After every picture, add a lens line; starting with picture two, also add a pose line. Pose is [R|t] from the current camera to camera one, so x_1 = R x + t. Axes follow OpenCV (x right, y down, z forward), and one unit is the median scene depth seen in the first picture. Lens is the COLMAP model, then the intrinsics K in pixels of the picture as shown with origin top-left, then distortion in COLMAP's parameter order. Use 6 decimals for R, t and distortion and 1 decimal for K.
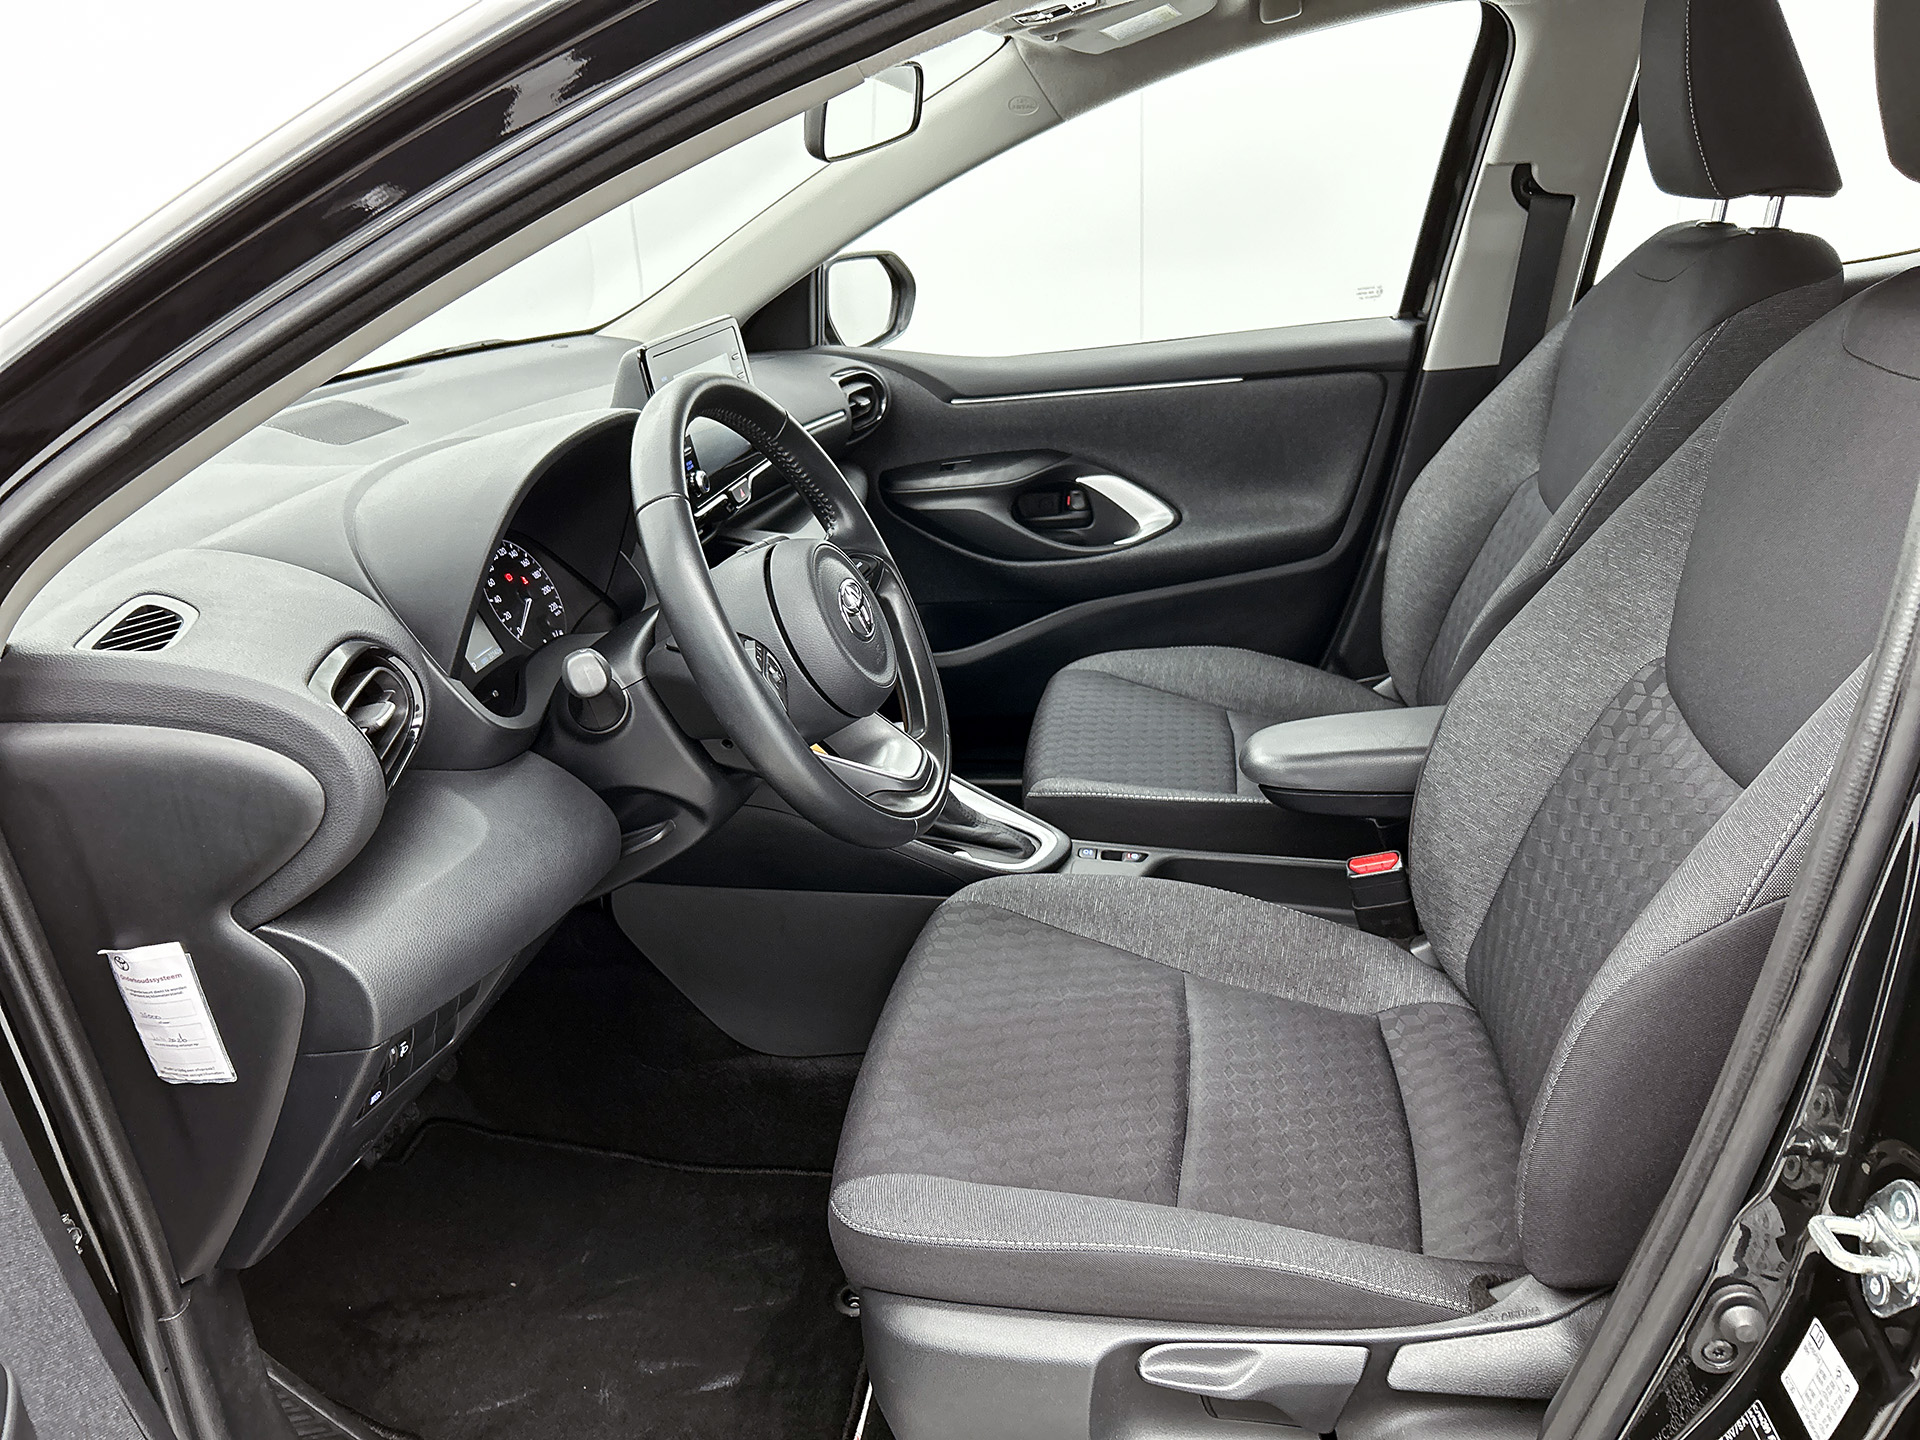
lens RADIAL K [[1447.8, 0, 977.9], [0, 1447.8, 771.7], [0, 0, 1]] dist [0.049111, -0.061082]
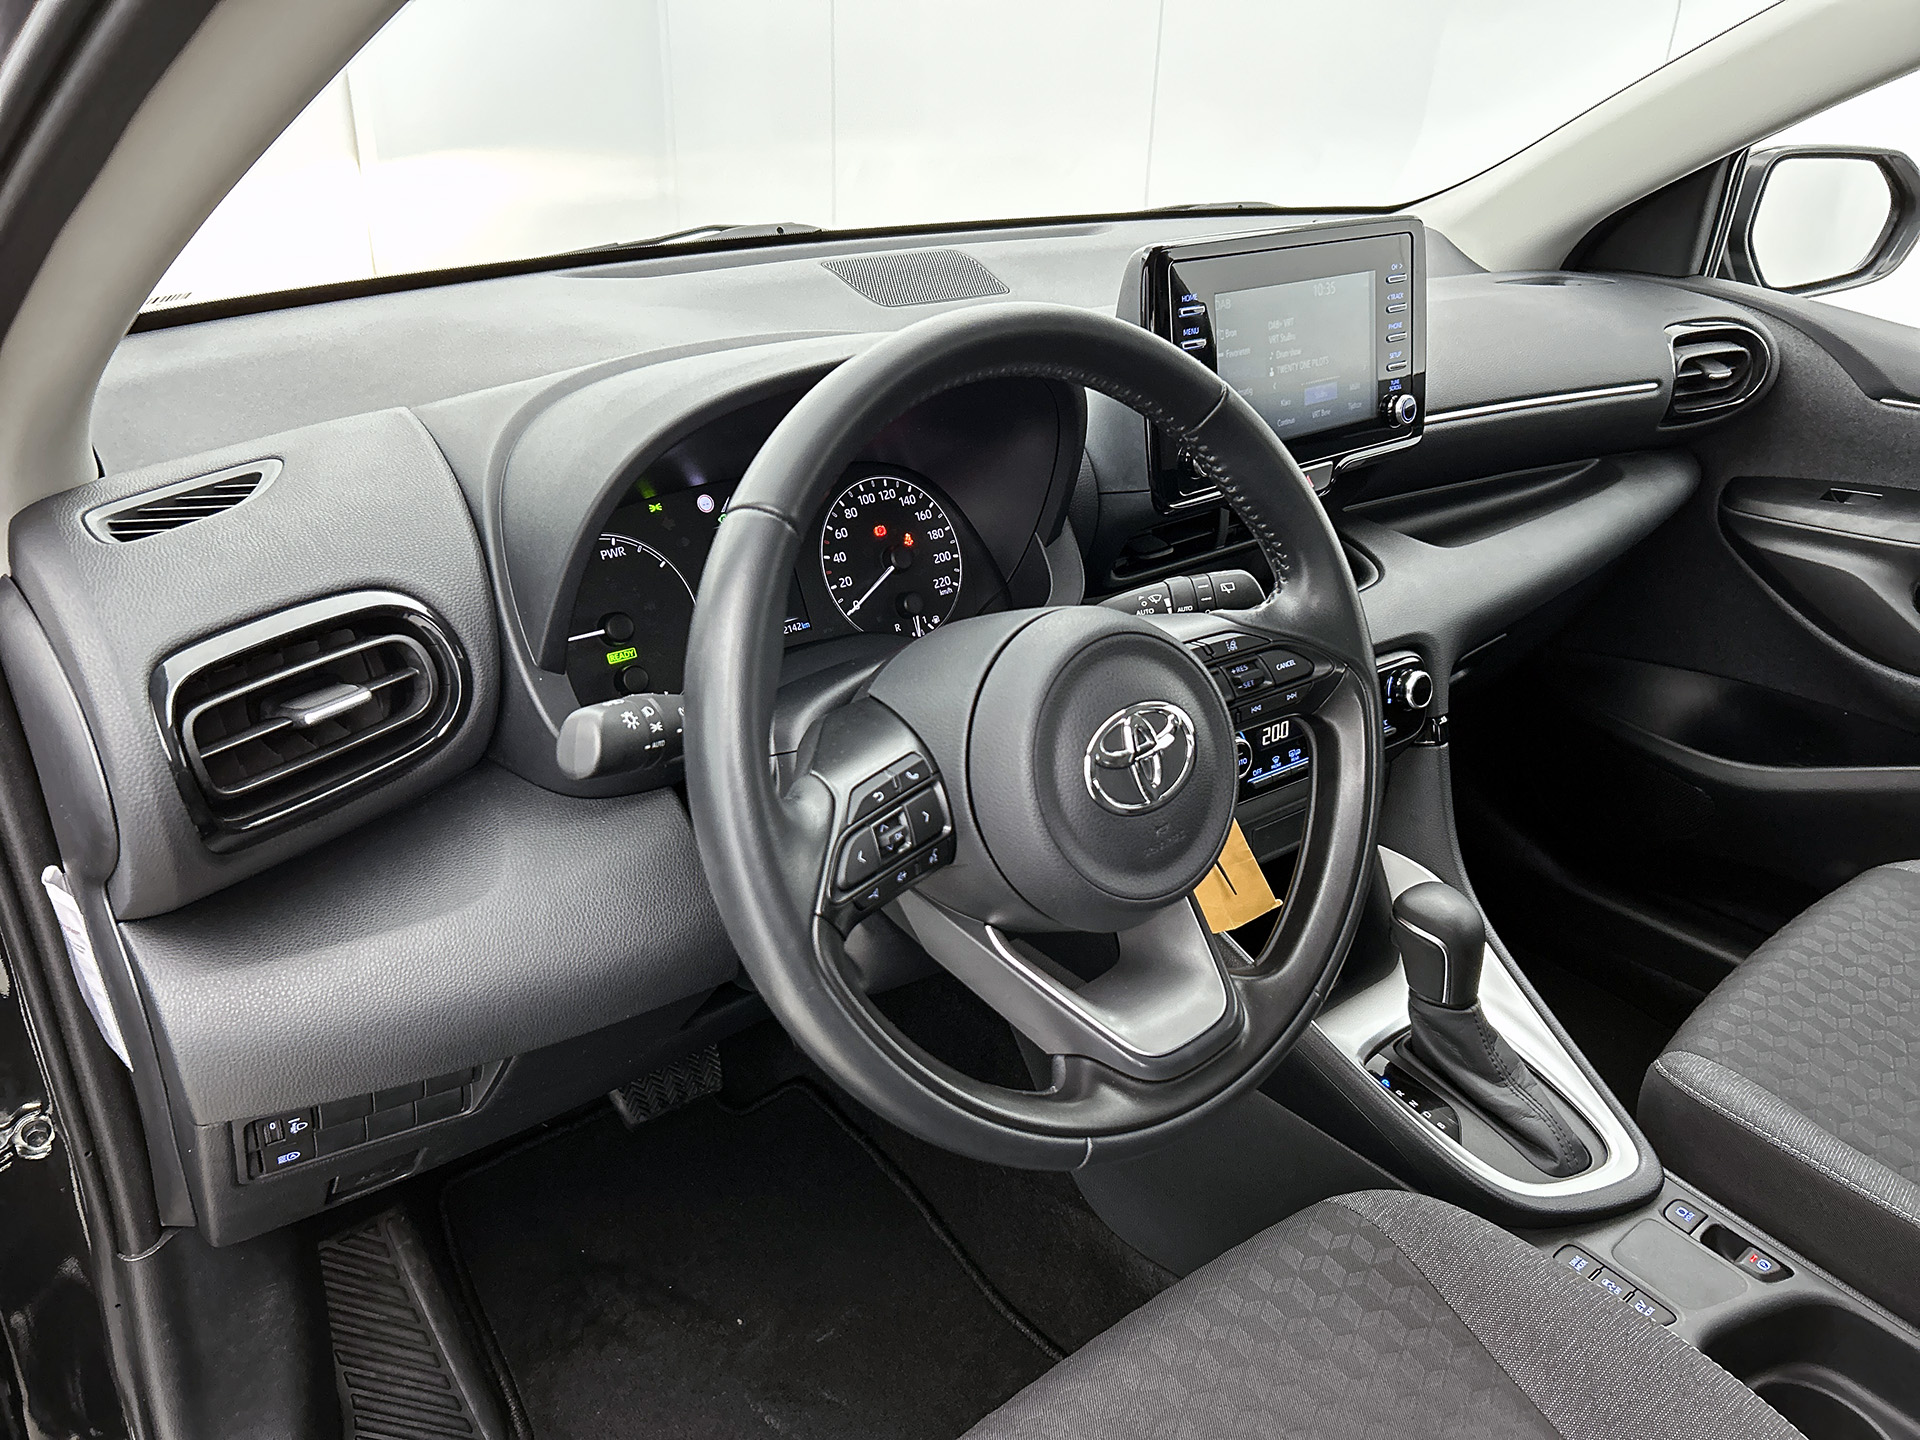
lens RADIAL K [[1447.8, 0, 943.6], [0, 1447.8, 748.4], [0, 0, 1]] dist [0.049111, -0.061082]
pose [[0.741109, 0.348265, -0.573994, 0.117288], [-0.304940, 0.936276, 0.174354, -0.121014], [0.598139, 0.045818, 0.800082, 0.312906]]
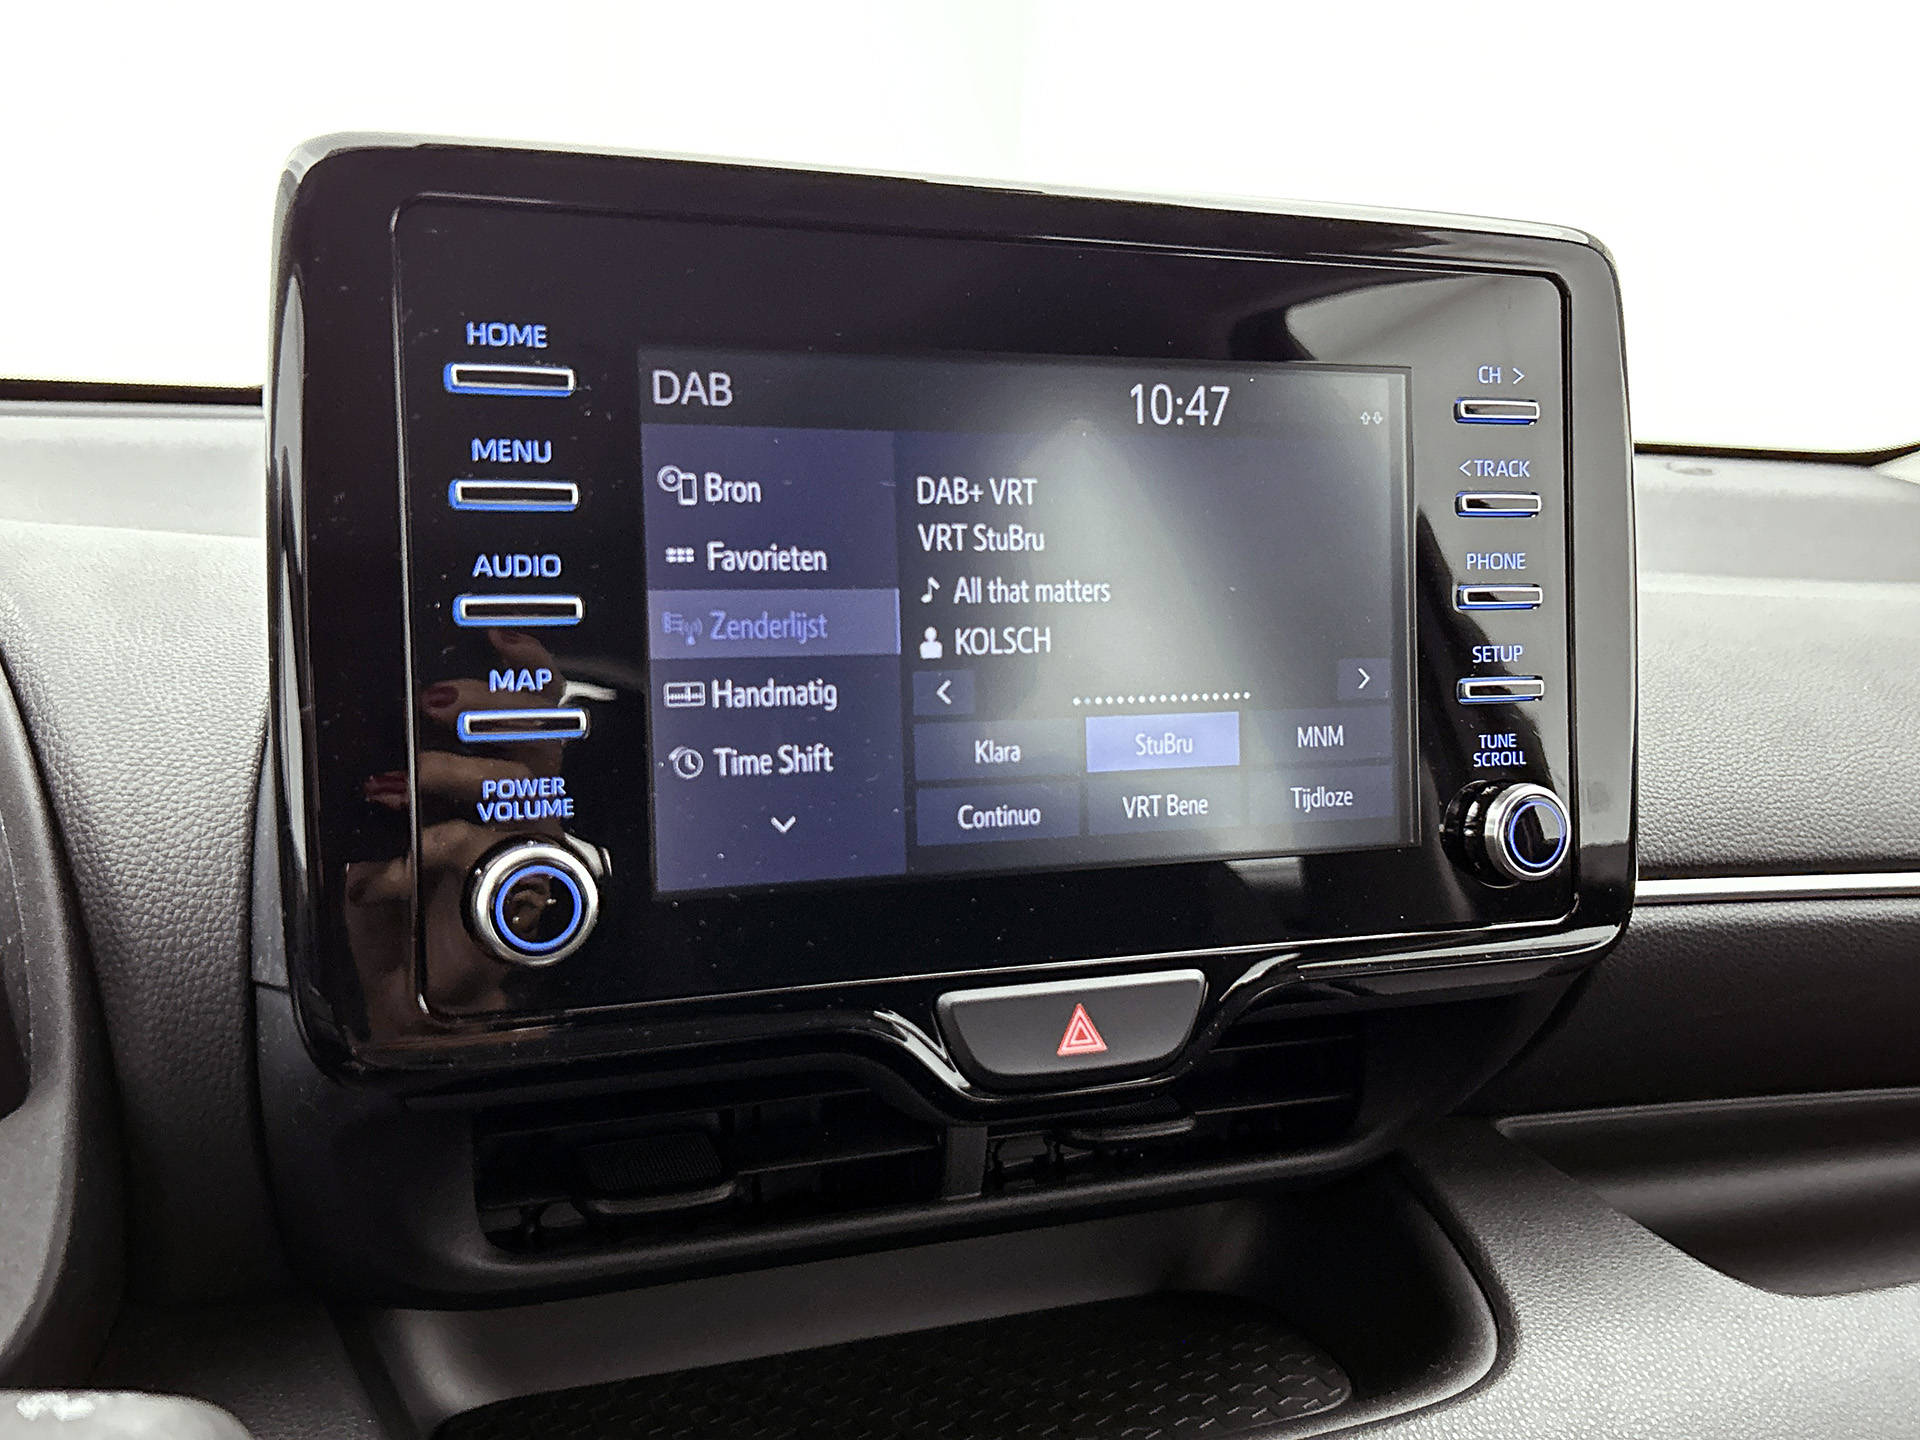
lens RADIAL K [[1905.9, 0, 946.7], [0, 1905.9, 722.1], [0, 0, 1]] dist [0.036697, 0.000000]
pose [[0.518553, 0.226432, -0.824519, 0.021590], [-0.395386, 0.918508, 0.003579, -0.188811], [0.758138, 0.324147, 0.565823, 0.700784]]
